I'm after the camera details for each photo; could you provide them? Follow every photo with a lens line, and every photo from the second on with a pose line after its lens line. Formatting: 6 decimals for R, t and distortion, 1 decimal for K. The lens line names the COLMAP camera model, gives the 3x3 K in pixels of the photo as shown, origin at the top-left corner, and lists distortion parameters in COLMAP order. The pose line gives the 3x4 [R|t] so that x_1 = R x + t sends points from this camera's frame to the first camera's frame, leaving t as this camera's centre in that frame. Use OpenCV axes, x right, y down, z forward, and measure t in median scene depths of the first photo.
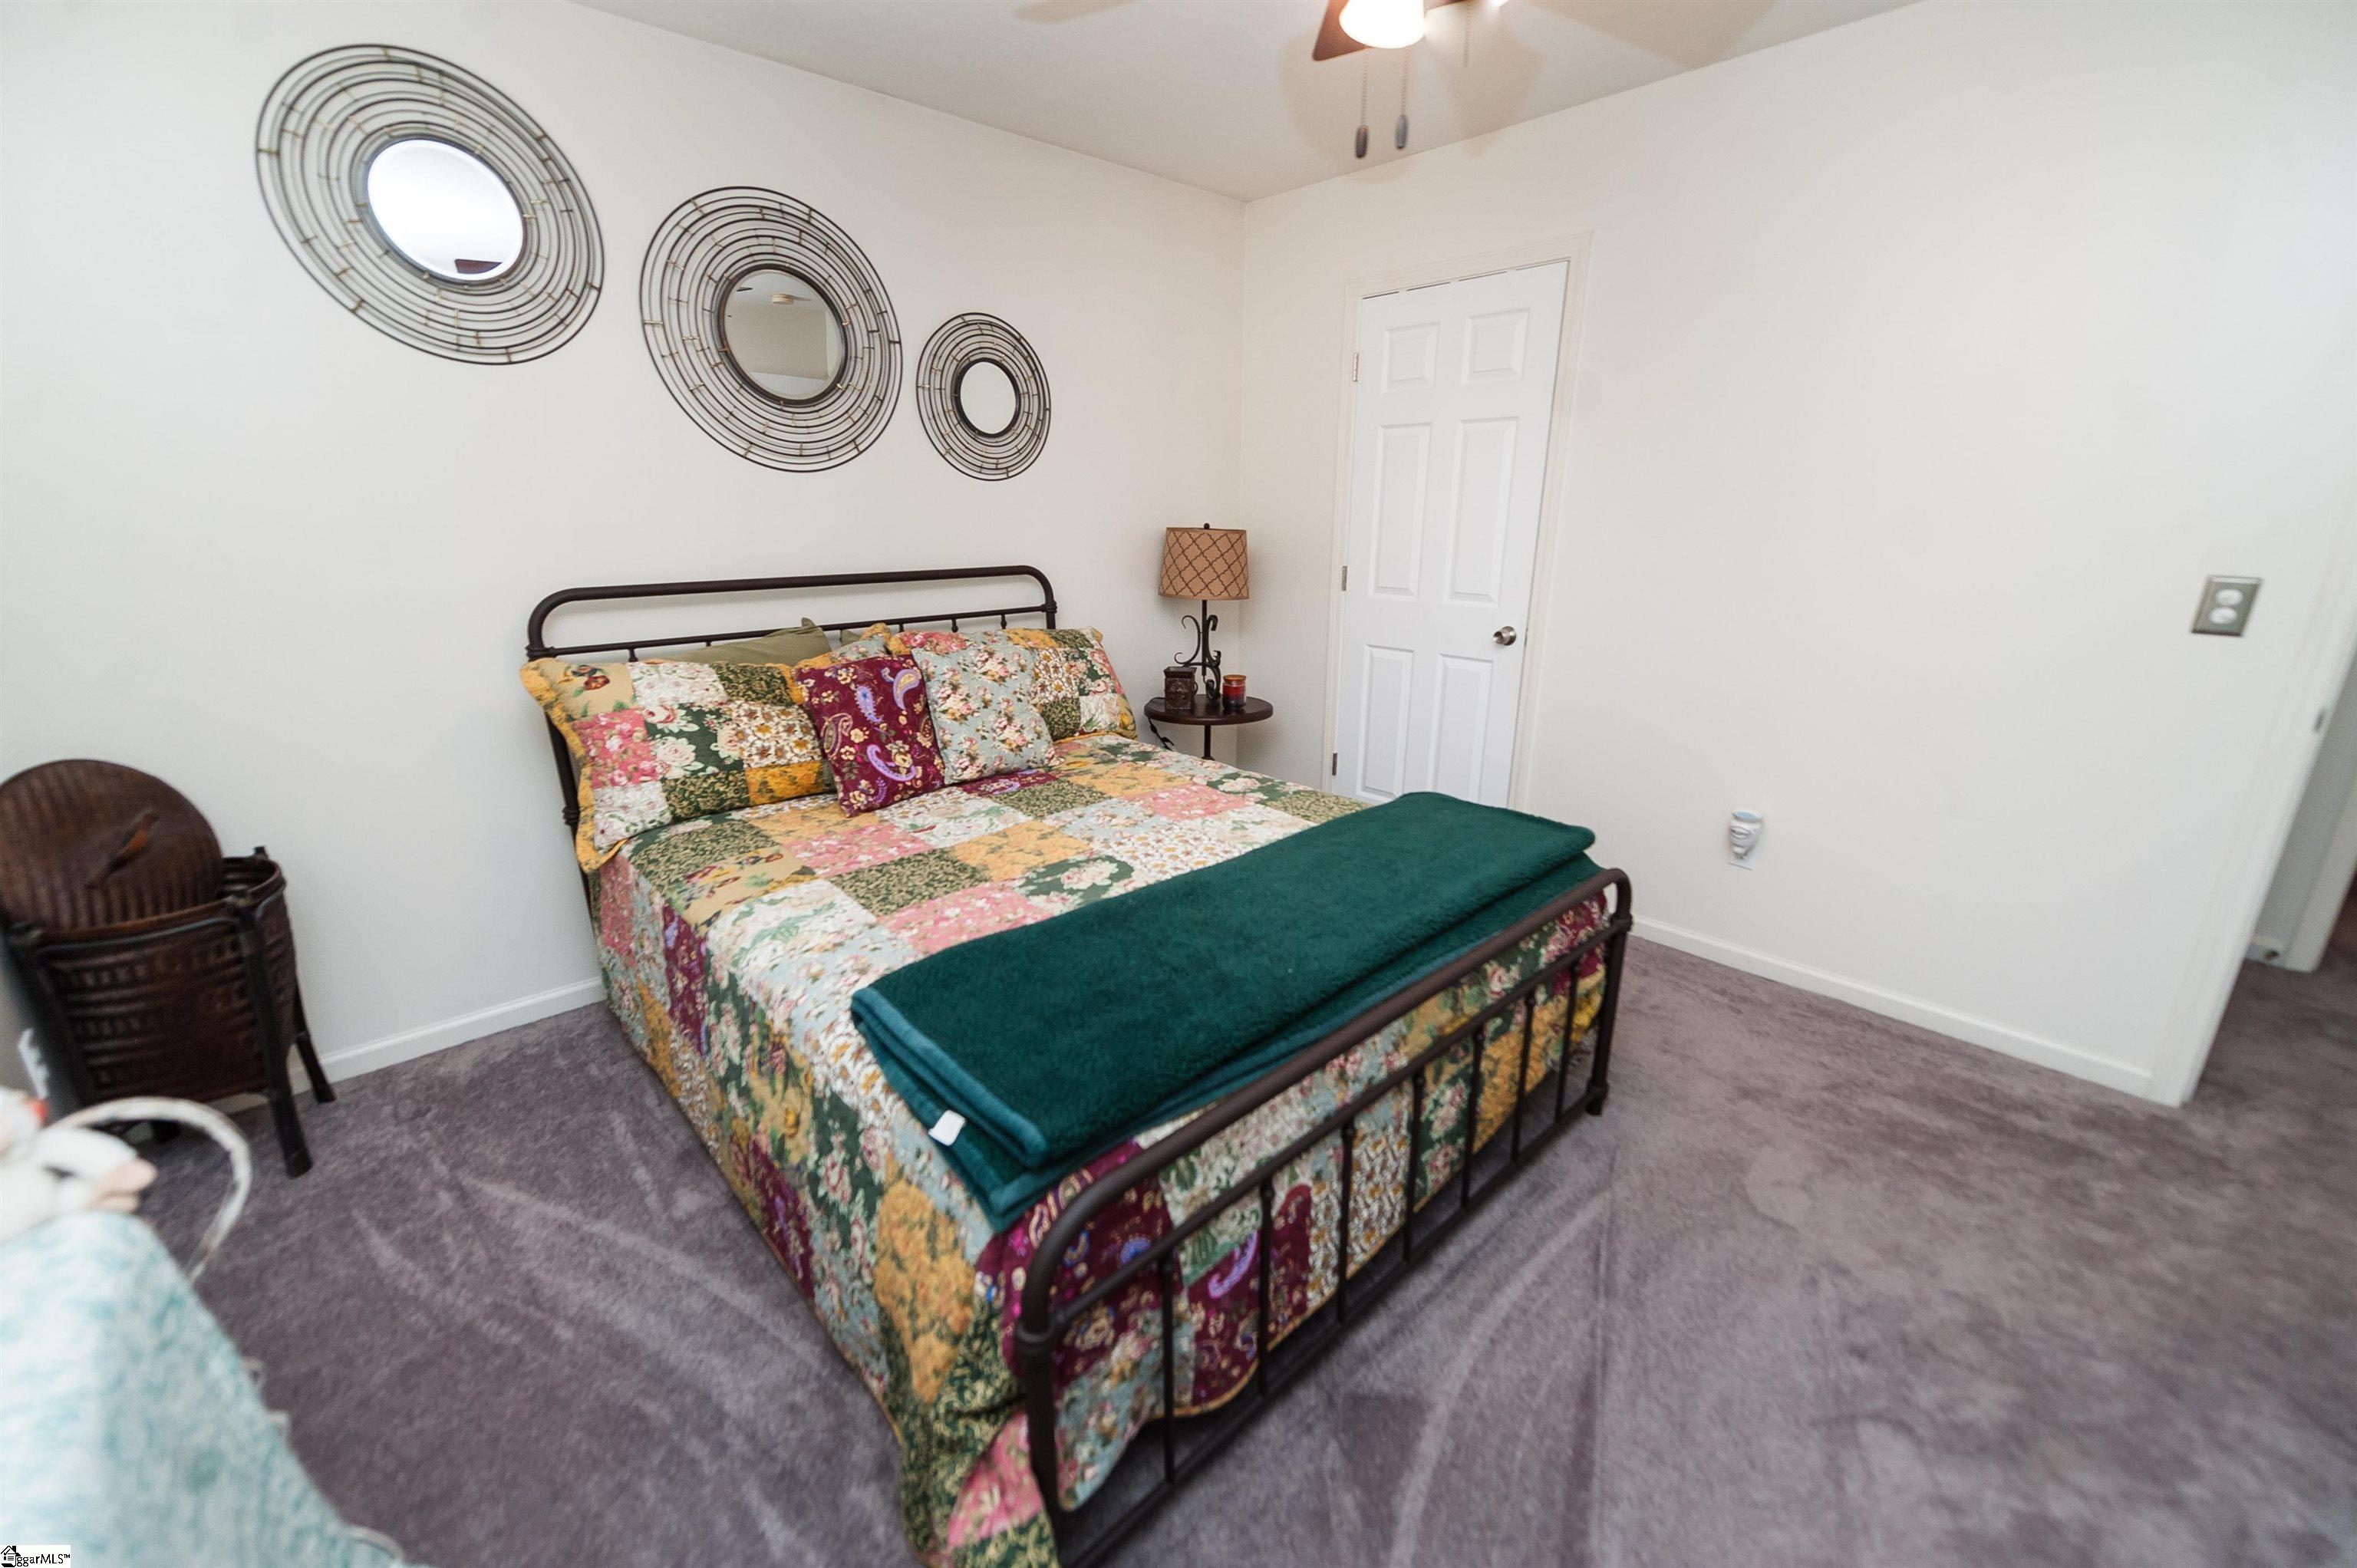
lens RADIAL K [[943.9, 0, 1185.6], [0, 943.9, 787.3], [0, 0, 1]] dist [0.013849, -0.004789]
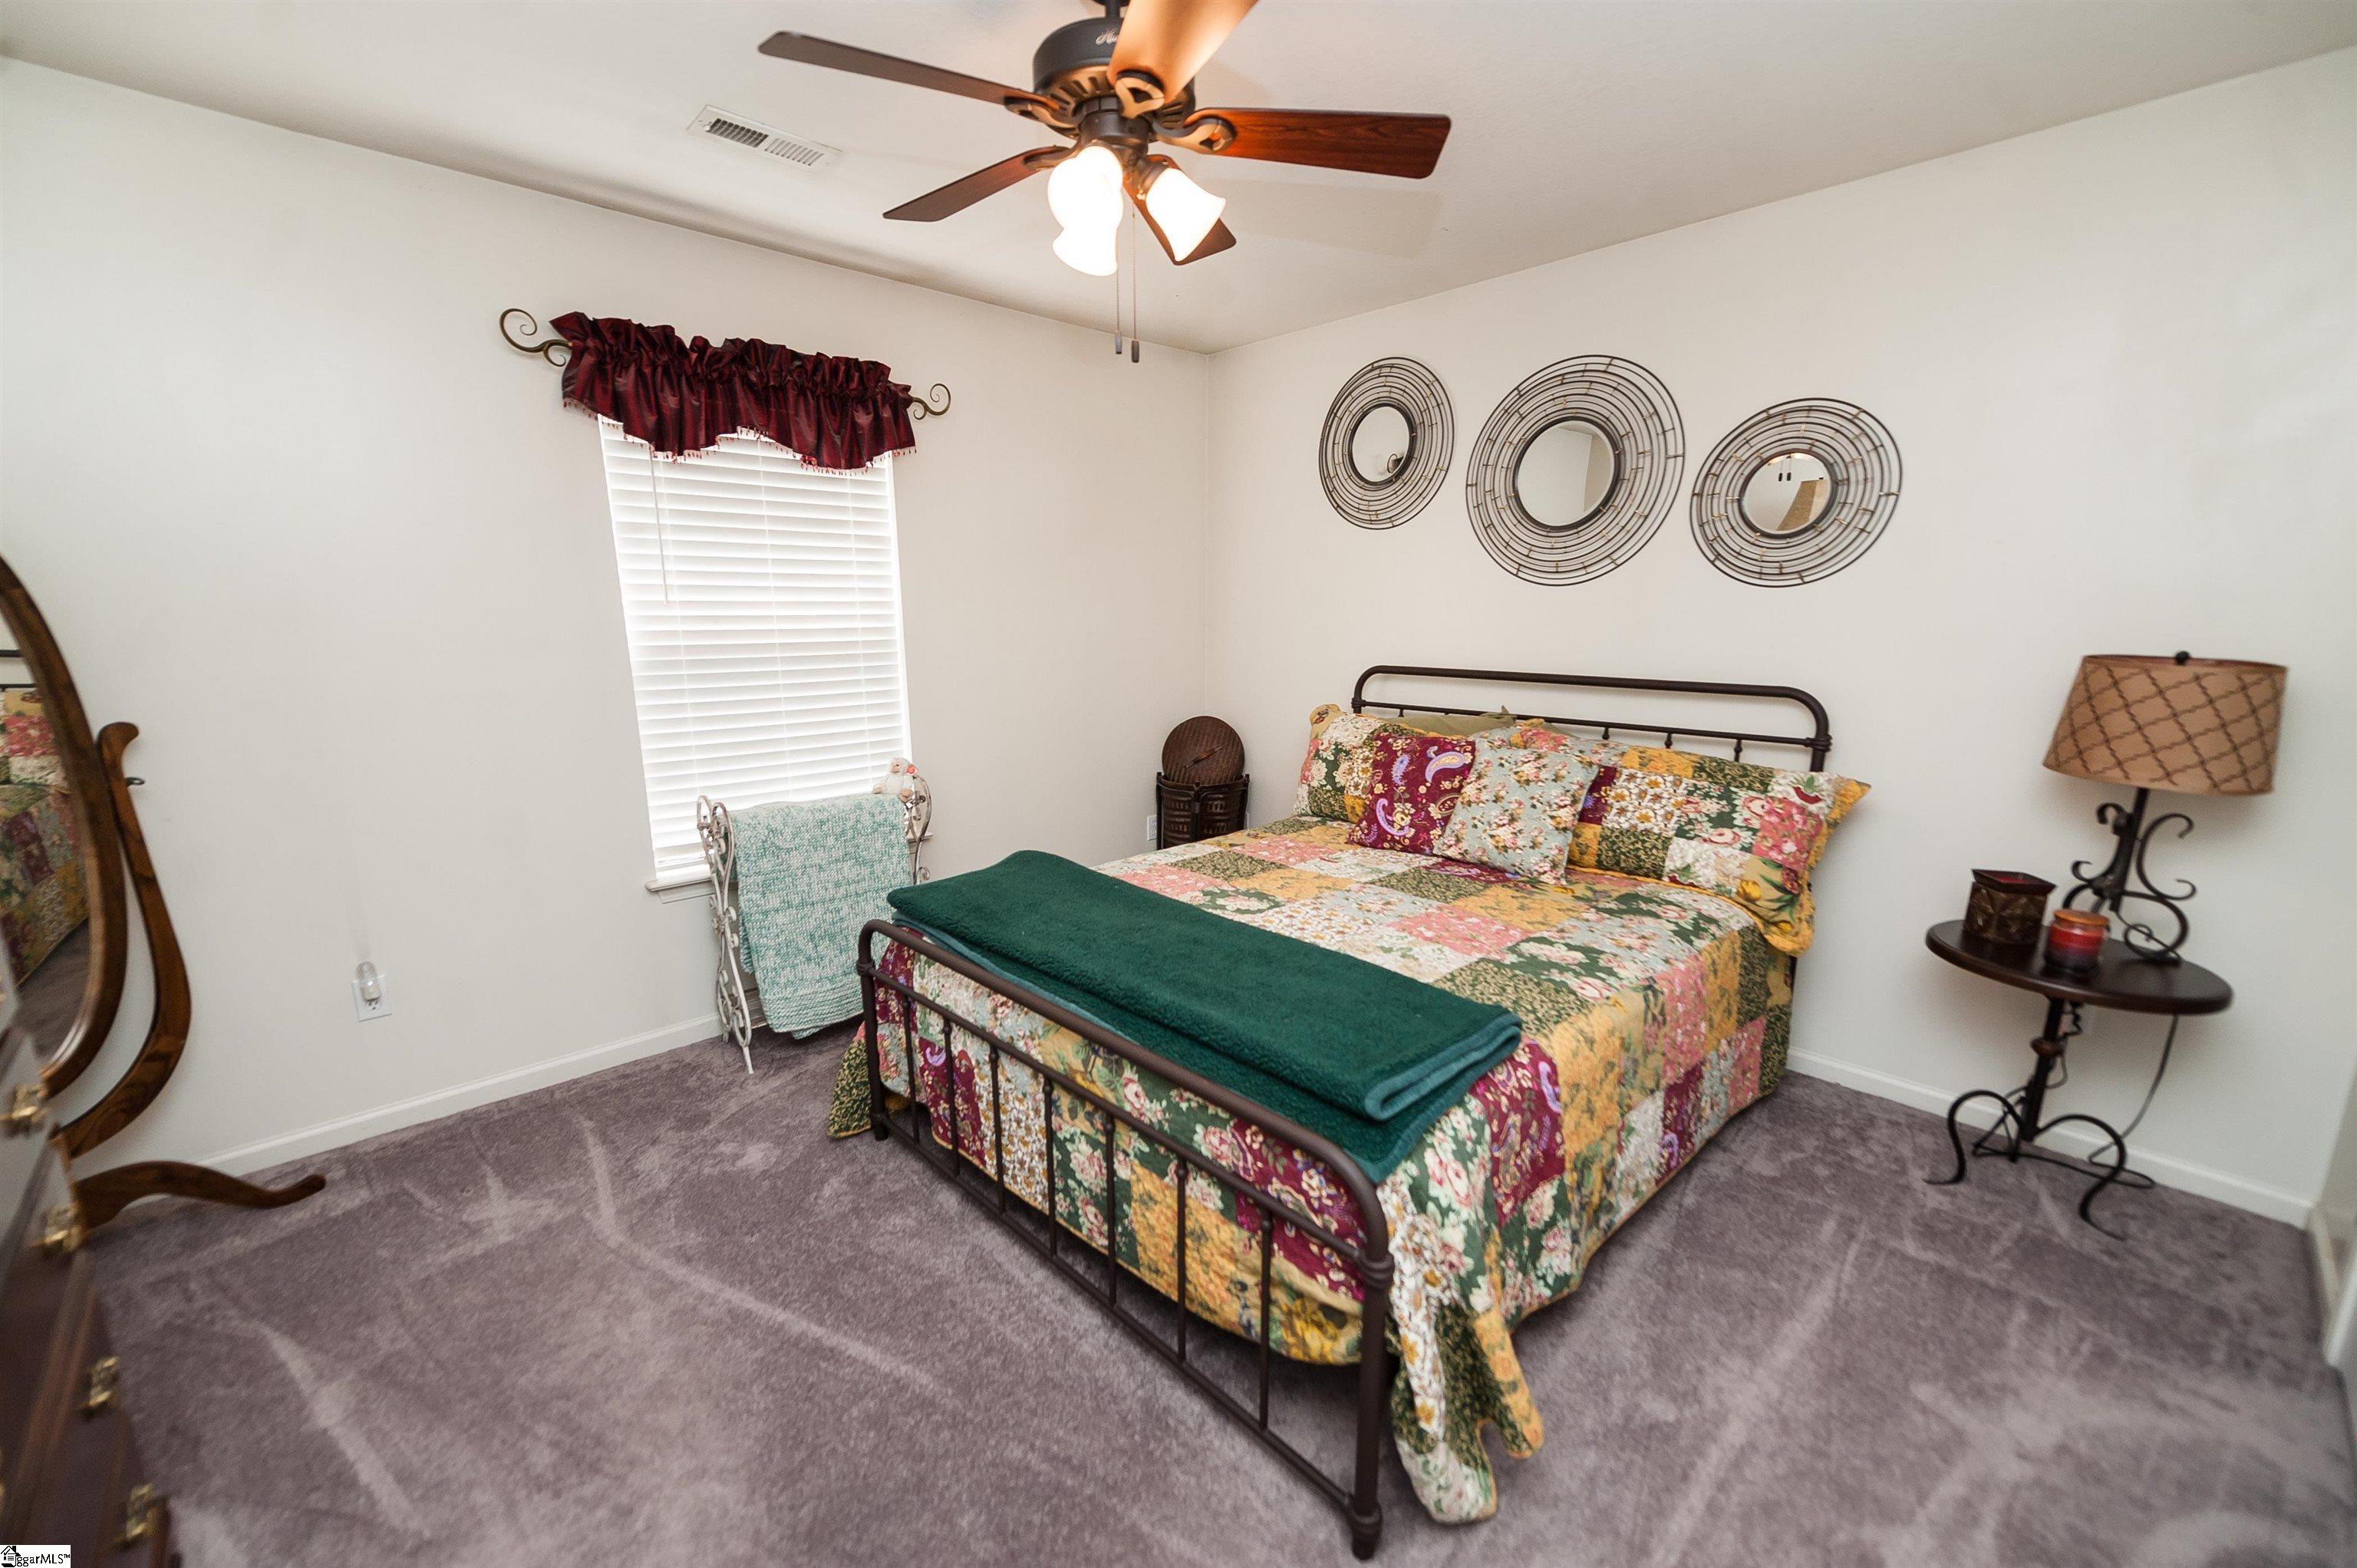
lens RADIAL K [[943.9, 0, 1179.6], [0, 943.9, 784.7], [0, 0, 1]] dist [0.013849, -0.004789]
pose [[0.006175, 0.189058, -0.981947, 0.897924], [-0.288191, 0.940638, 0.179292, -0.208801], [0.957553, 0.281881, 0.060293, 0.651297]]
